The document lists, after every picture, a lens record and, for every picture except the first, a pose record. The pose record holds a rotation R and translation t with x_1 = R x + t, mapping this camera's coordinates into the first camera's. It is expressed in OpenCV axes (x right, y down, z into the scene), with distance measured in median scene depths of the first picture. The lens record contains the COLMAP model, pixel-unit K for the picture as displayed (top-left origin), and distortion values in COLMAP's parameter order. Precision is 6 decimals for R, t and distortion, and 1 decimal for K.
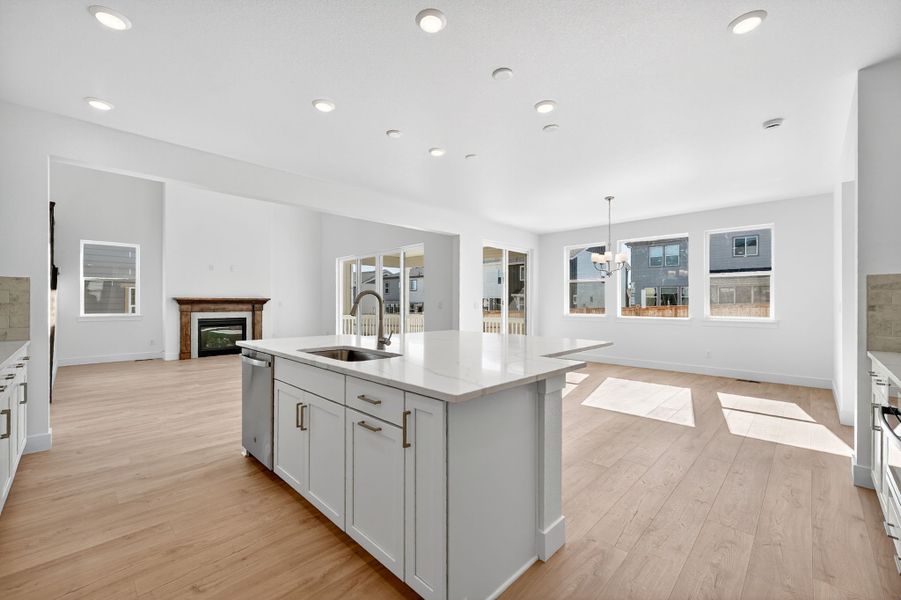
lens RADIAL K [[365.6, 0, 448.0], [0, 365.6, 300.6], [0, 0, 1]] dist [-0.001612, -0.000234]
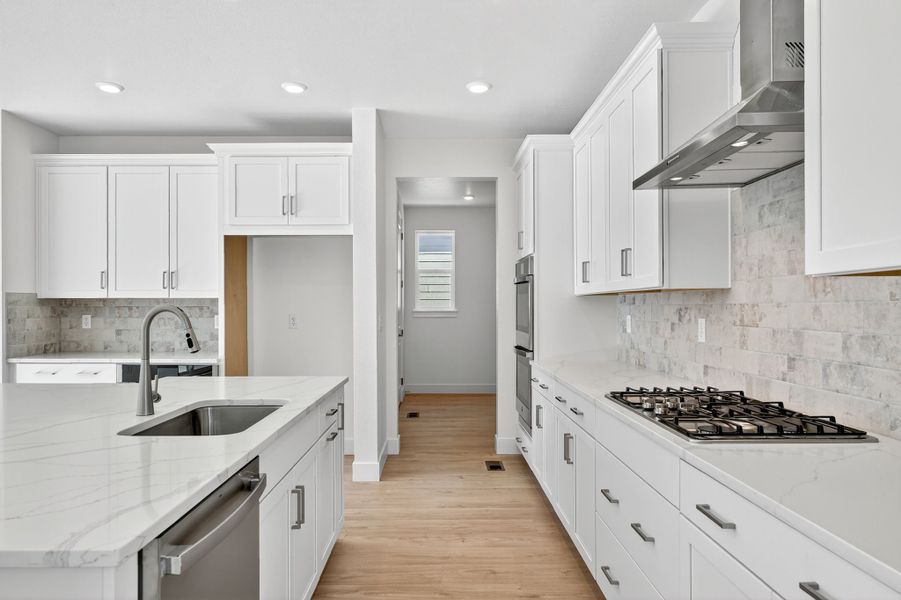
lens RADIAL K [[601.1, 0, 442.3], [0, 601.1, 308.8], [0, 0, 1]] dist [0.002413, 0.003461]
pose [[-0.705164, -0.002320, 0.709041, -0.347303], [-0.004504, 0.999989, -0.001208, -0.006998], [-0.709030, -0.004045, -0.705166, 0.410958]]
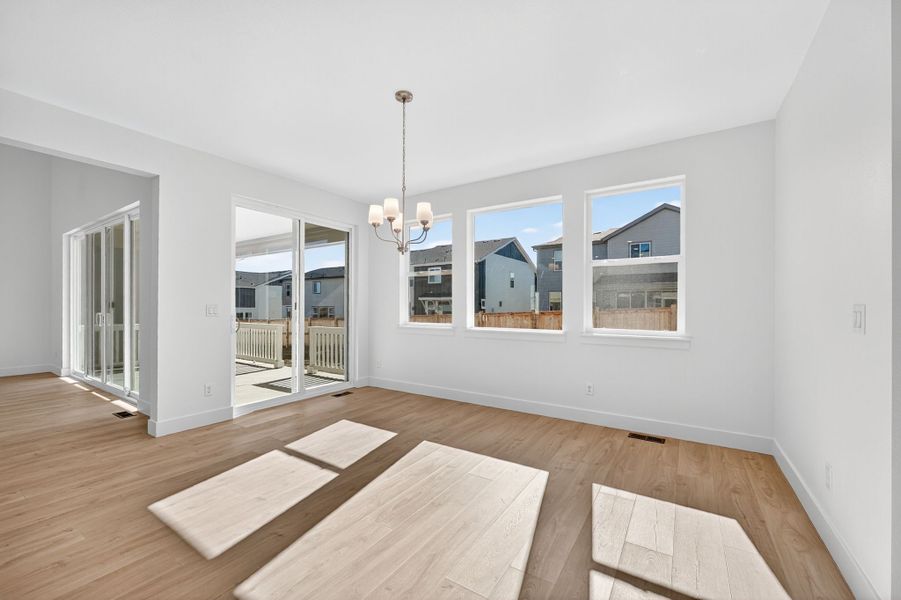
lens RADIAL K [[365.6, 0, 445.6], [0, 365.6, 302.5], [0, 0, 1]] dist [-0.001612, -0.000234]
pose [[0.980882, 0.006208, 0.194505, 0.270476], [-0.004873, 0.999961, -0.007343, 0.003234], [-0.194543, 0.006255, 0.980874, 0.337225]]
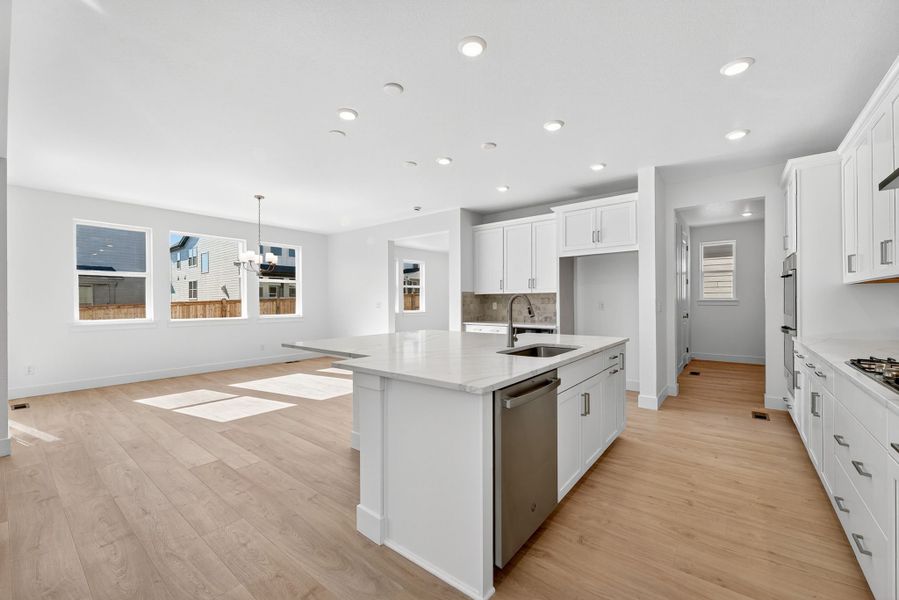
lens RADIAL K [[364.8, 0, 447.3], [0, 364.8, 298.0], [0, 0, 1]] dist [-0.001612, -0.000234]
pose [[-0.099230, 0.010212, 0.995012, -0.394312], [-0.001756, 0.999944, -0.010438, -0.000457], [-0.995063, -0.002783, -0.099207, 0.406581]]
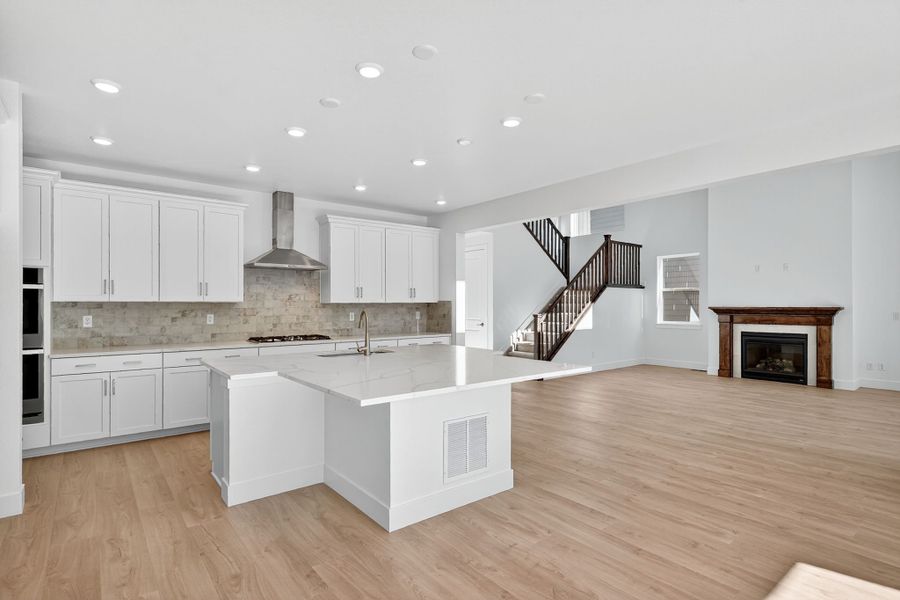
lens RADIAL K [[446.4, 0, 445.7], [0, 446.4, 303.4], [0, 0, 1]] dist [-0.002814, 0.001023]
pose [[-0.116656, -0.006596, -0.993150, 0.424371], [0.005656, 0.999957, -0.007306, -0.011705], [0.993156, -0.006470, -0.116614, 0.457144]]
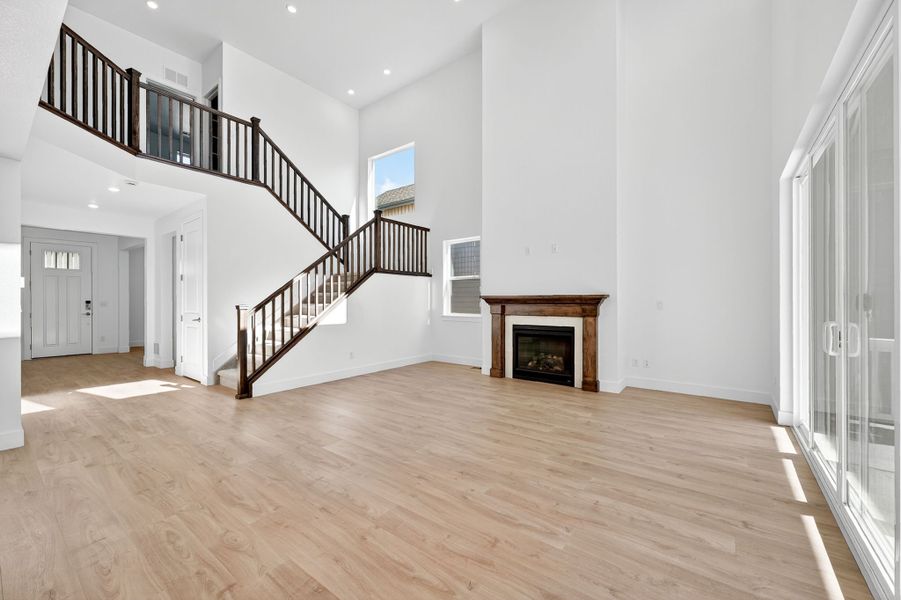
lens RADIAL K [[365.6, 0, 446.5], [0, 365.6, 297.5], [0, 0, 1]] dist [-0.001612, -0.000234]
pose [[0.125459, -0.011321, -0.992034, 0.017235], [0.006866, 0.999921, -0.010542, 0.003099], [0.992075, -0.005489, 0.125527, 0.800561]]
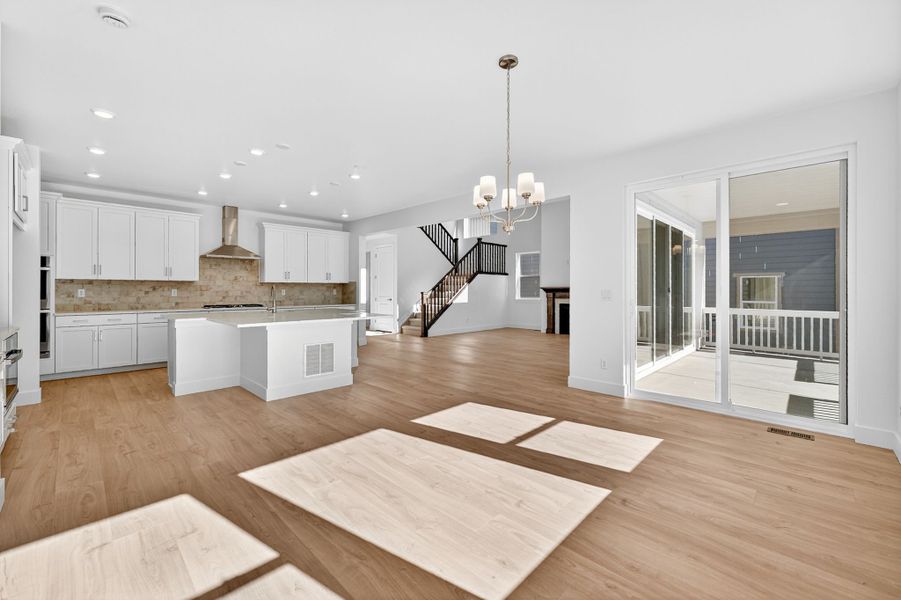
lens RADIAL K [[365.6, 0, 451.8], [0, 365.6, 288.8], [0, 0, 1]] dist [-0.001612, -0.000234]
pose [[0.010647, -0.005512, -0.999928, 0.606819], [0.004600, 0.999974, -0.005463, 0.003886], [0.999933, -0.004541, 0.010672, 0.626516]]
